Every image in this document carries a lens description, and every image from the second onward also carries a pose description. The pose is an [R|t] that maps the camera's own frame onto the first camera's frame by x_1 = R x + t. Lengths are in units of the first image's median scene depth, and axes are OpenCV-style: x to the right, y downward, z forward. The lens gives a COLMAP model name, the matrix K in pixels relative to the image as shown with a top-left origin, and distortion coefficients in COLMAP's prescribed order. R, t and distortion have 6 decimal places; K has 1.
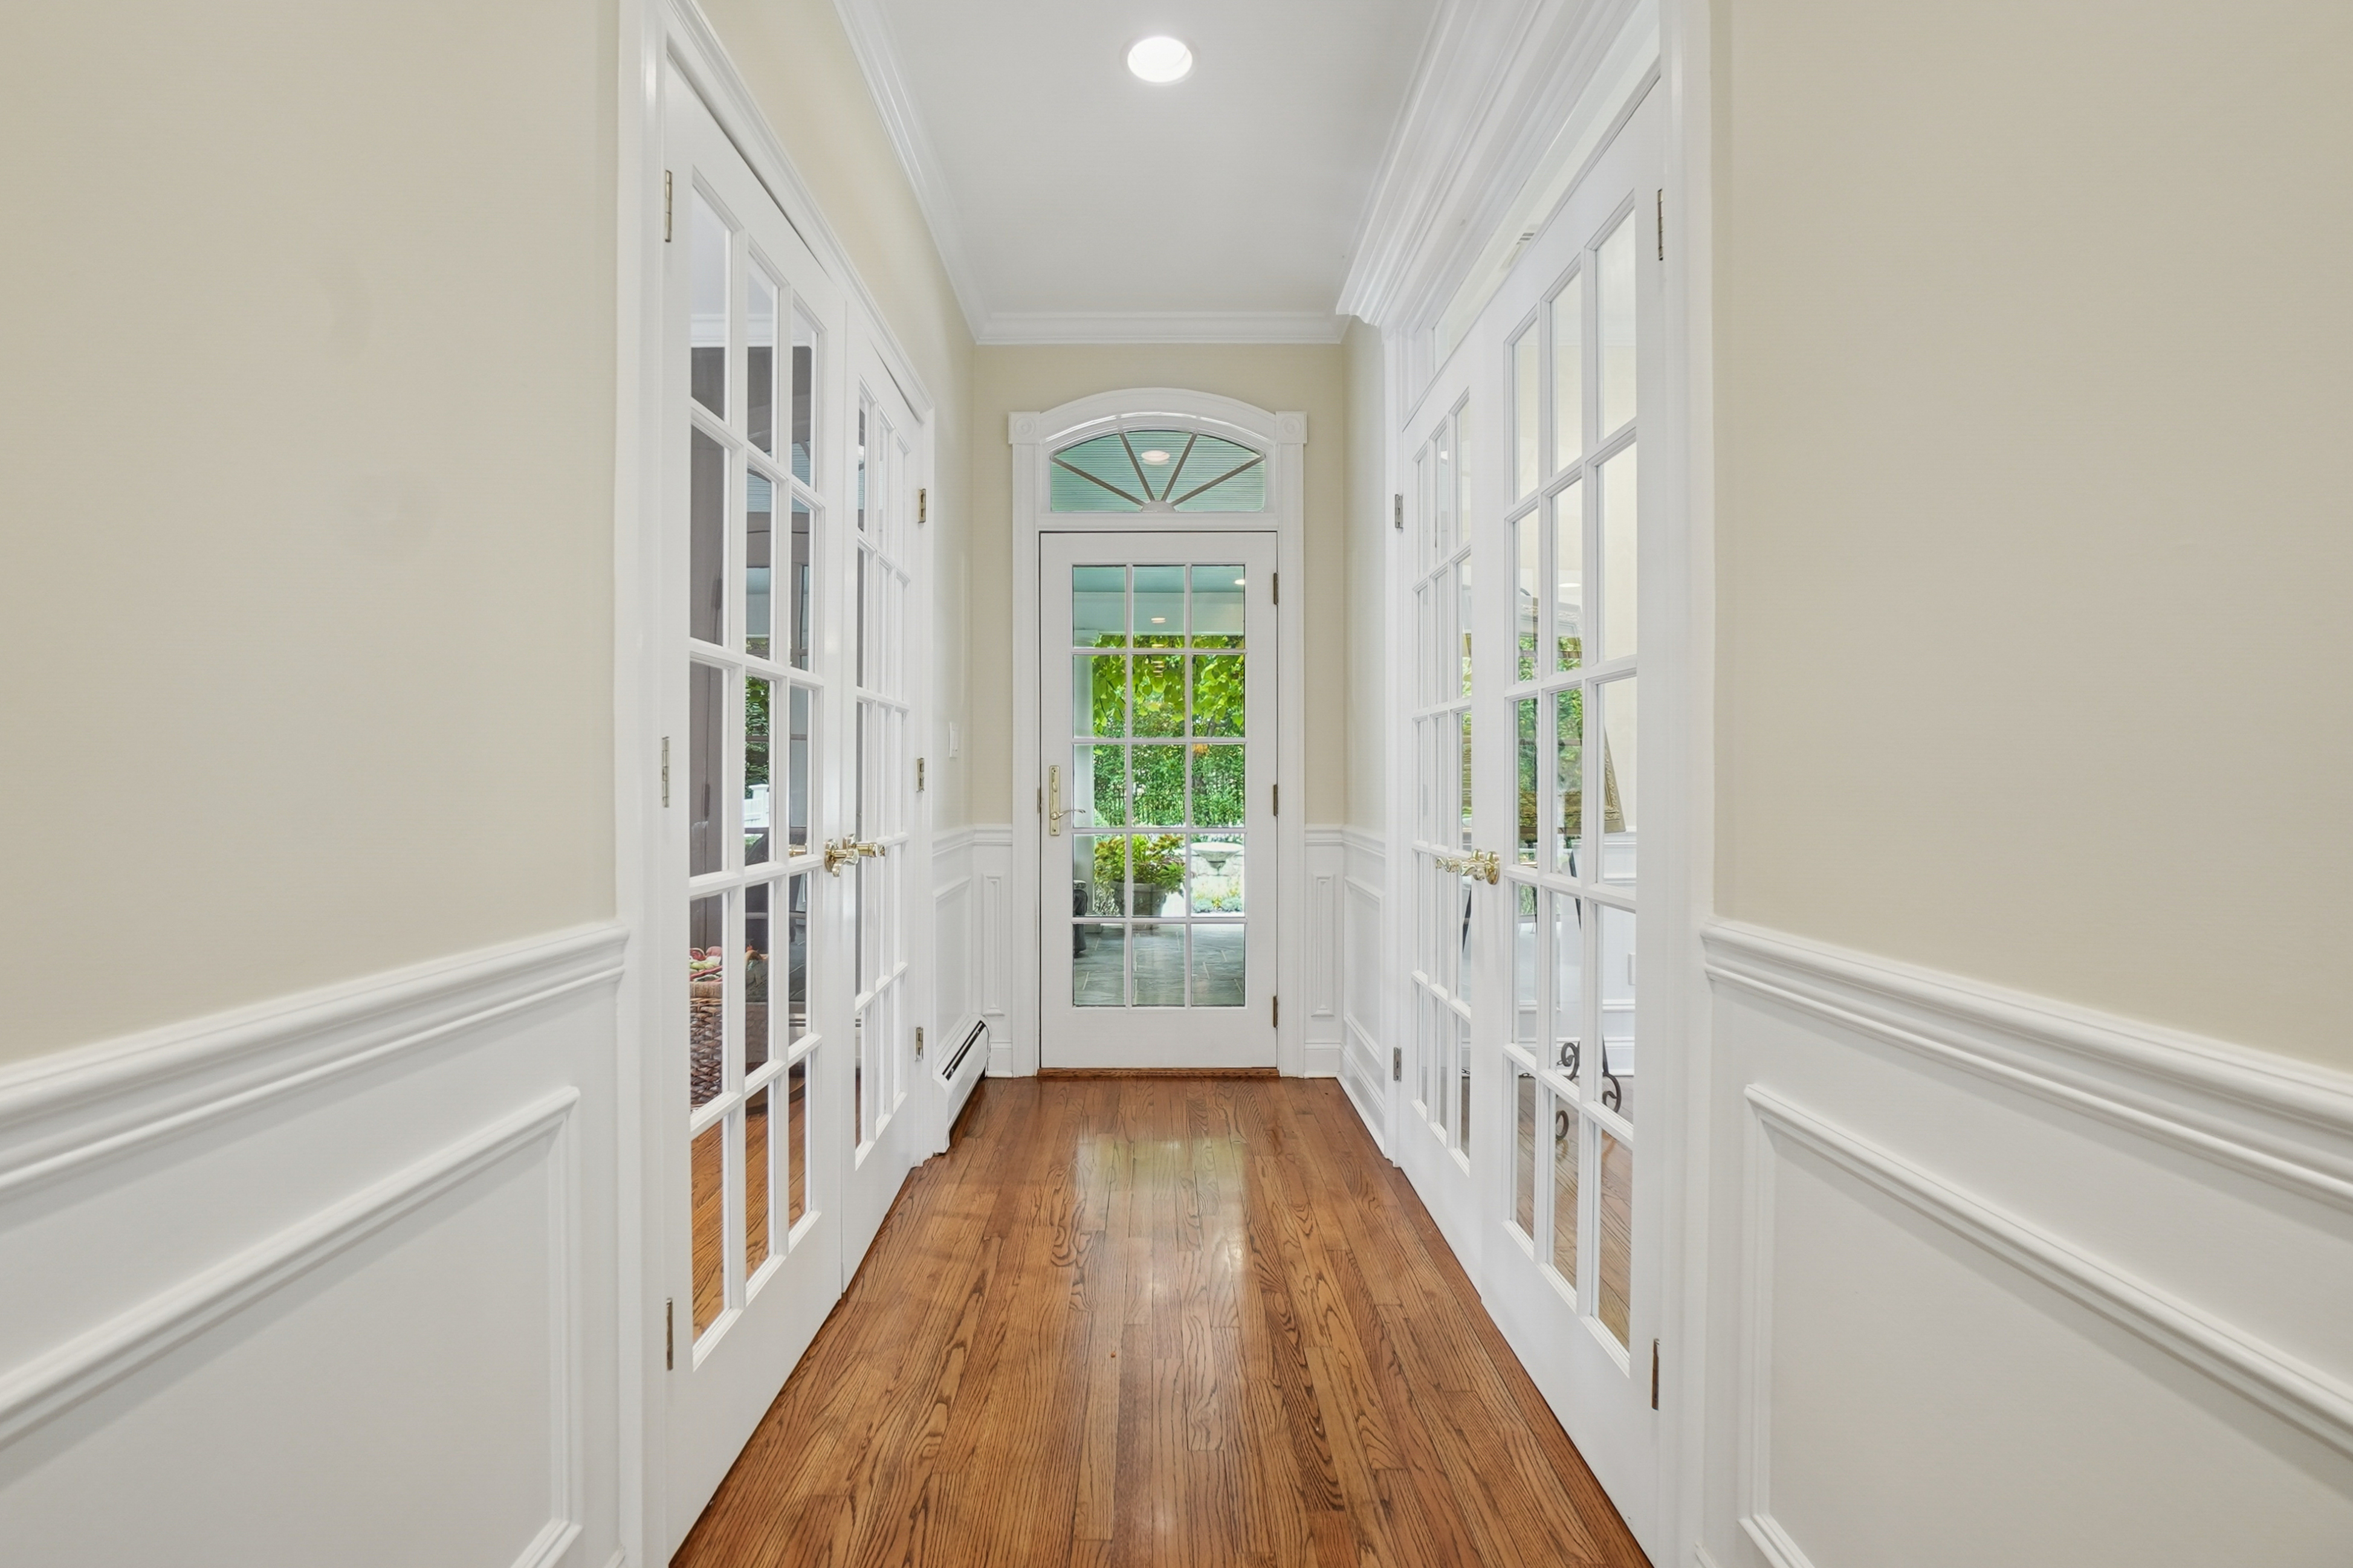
lens RADIAL K [[1037.7, 0, 1177.1], [0, 1037.7, 778.5], [0, 0, 1]] dist [-0.033355, 0.012176]
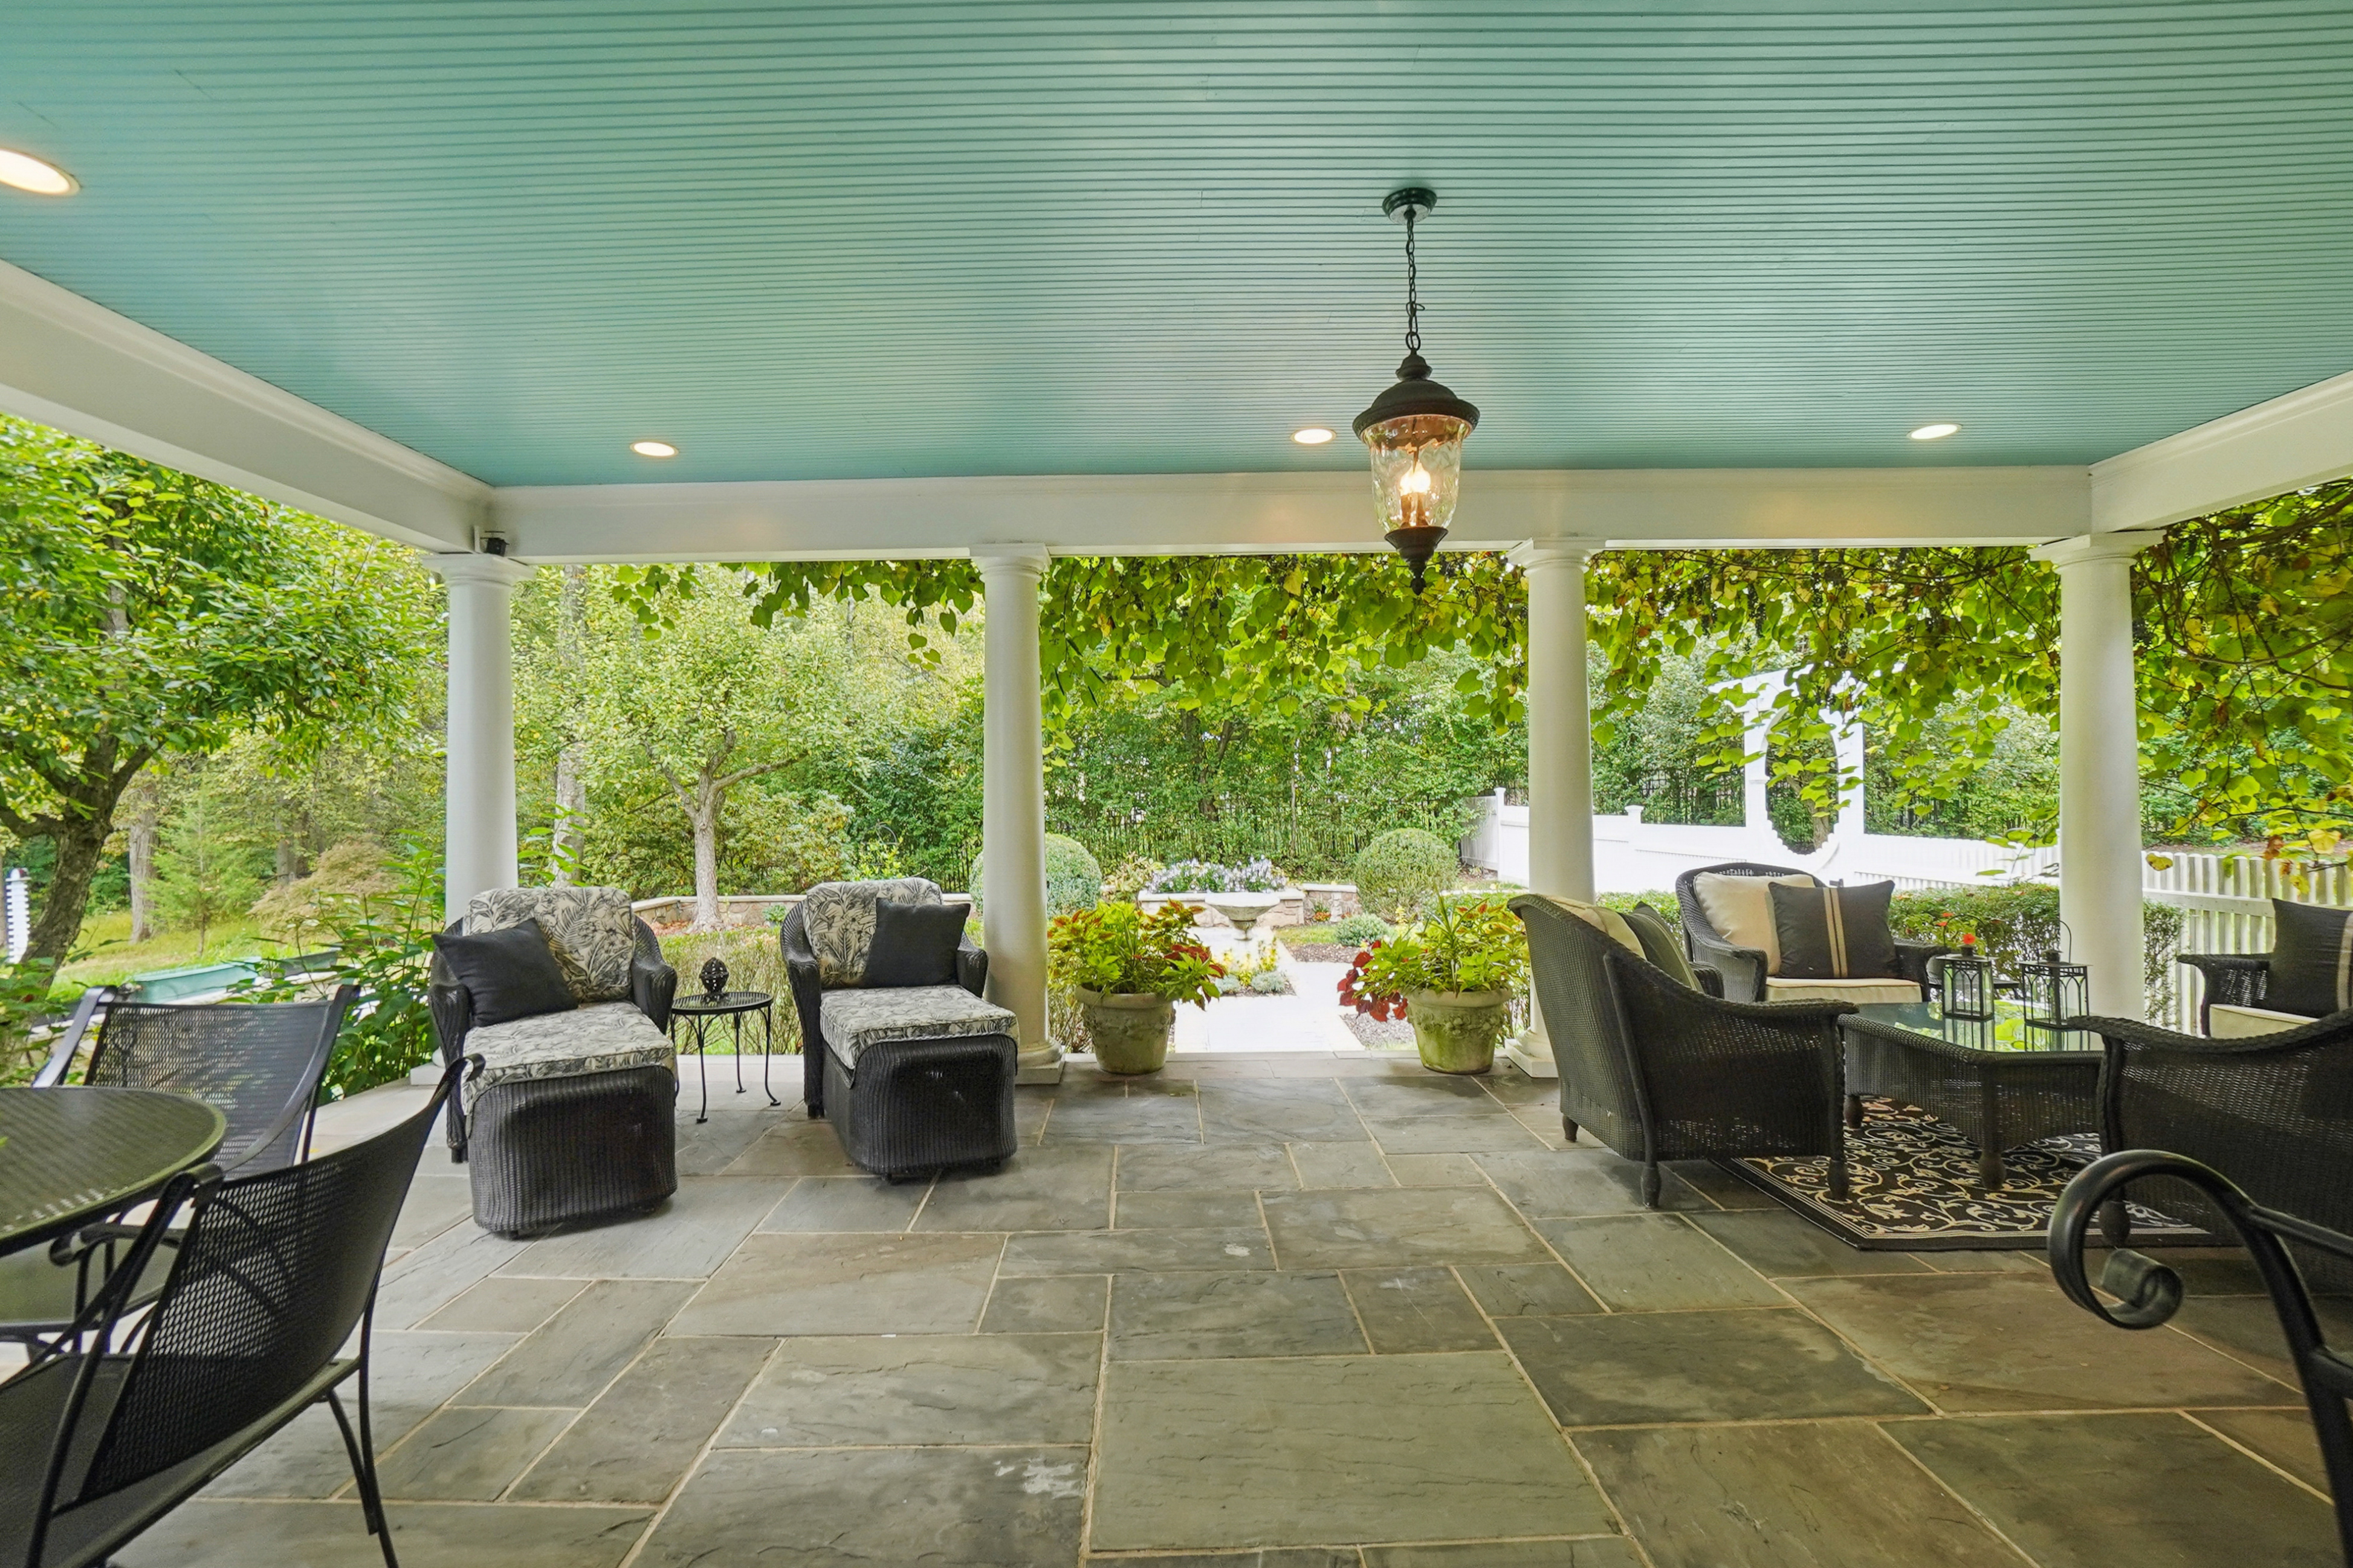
lens RADIAL K [[1037.7, 0, 1168.2], [0, 1037.7, 789.6], [0, 0, 1]] dist [-0.033355, 0.012176]
pose [[0.999816, -0.015671, -0.011055, -0.005386], [0.015534, 0.999802, -0.012397, -0.001149], [0.011247, 0.012223, 0.999862, 0.396734]]
